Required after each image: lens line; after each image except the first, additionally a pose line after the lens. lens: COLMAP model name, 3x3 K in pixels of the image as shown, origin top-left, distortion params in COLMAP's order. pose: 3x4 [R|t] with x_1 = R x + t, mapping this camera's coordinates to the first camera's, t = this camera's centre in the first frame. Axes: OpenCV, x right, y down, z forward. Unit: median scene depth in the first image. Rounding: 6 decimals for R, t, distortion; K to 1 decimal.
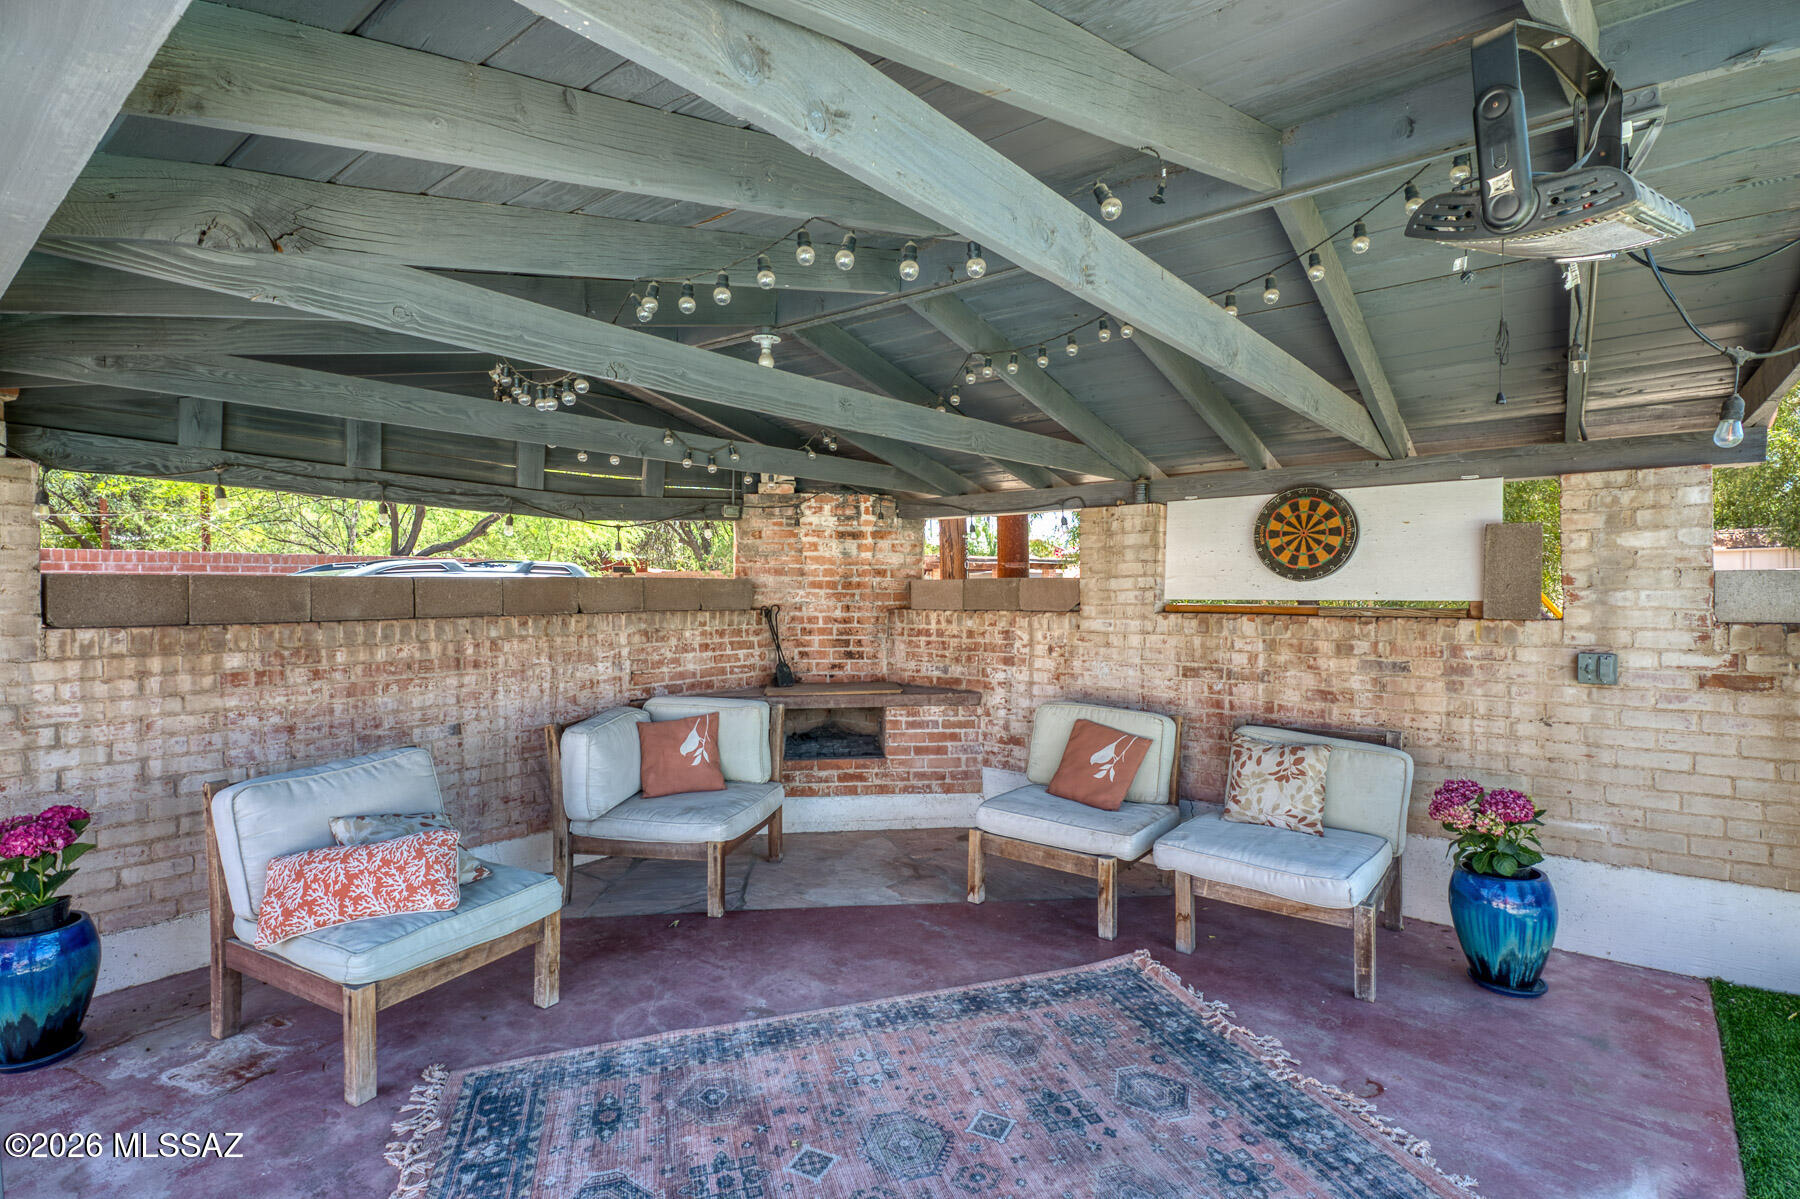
lens RADIAL K [[869.7, 0, 894.0], [0, 869.7, 601.1], [0, 0, 1]] dist [-0.000096, 0.001066]
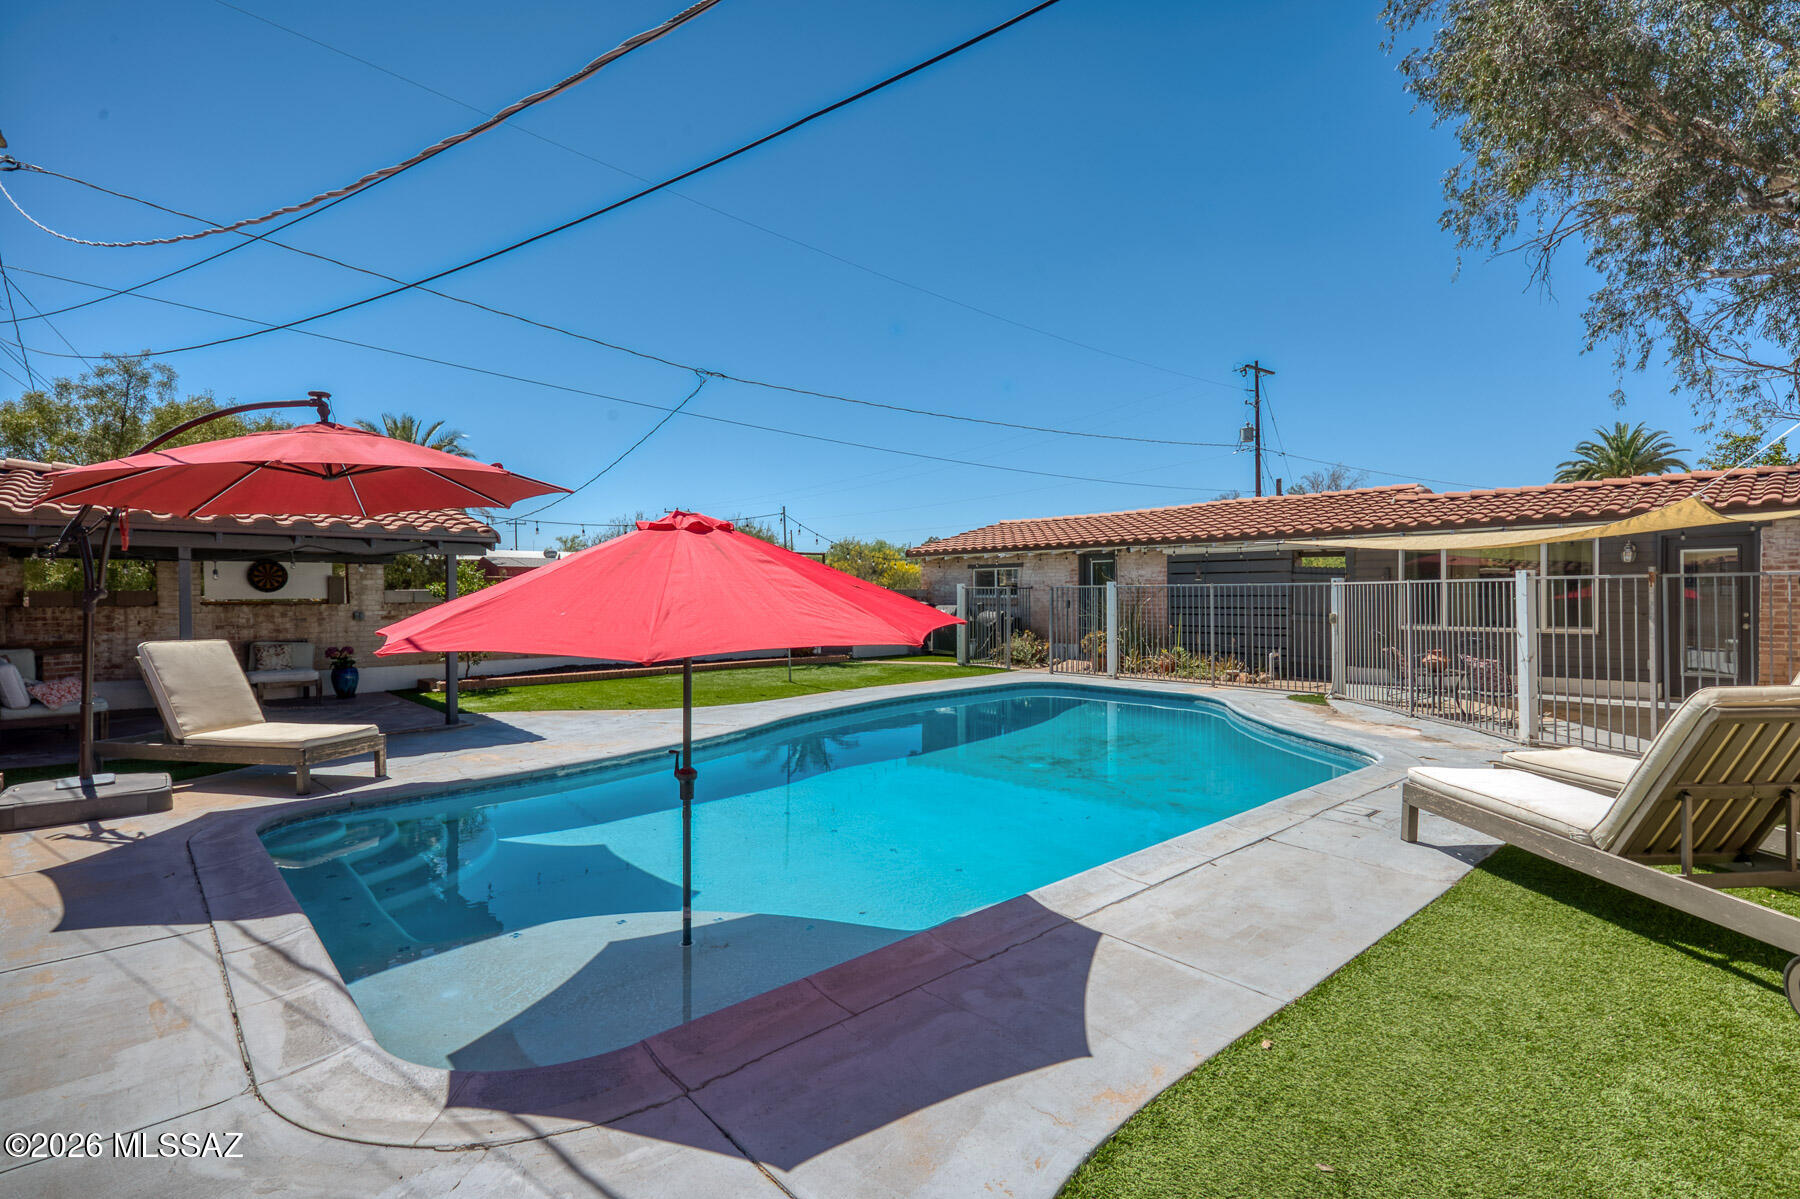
lens RADIAL K [[869.7, 0, 894.4], [0, 869.7, 593.5], [0, 0, 1]] dist [-0.000096, 0.001066]
pose [[0.143612, 0.001368, 0.989633, -2.135374], [0.018648, 0.999818, -0.004088, 0.031291], [-0.989458, 0.019041, 0.143560, -1.517082]]
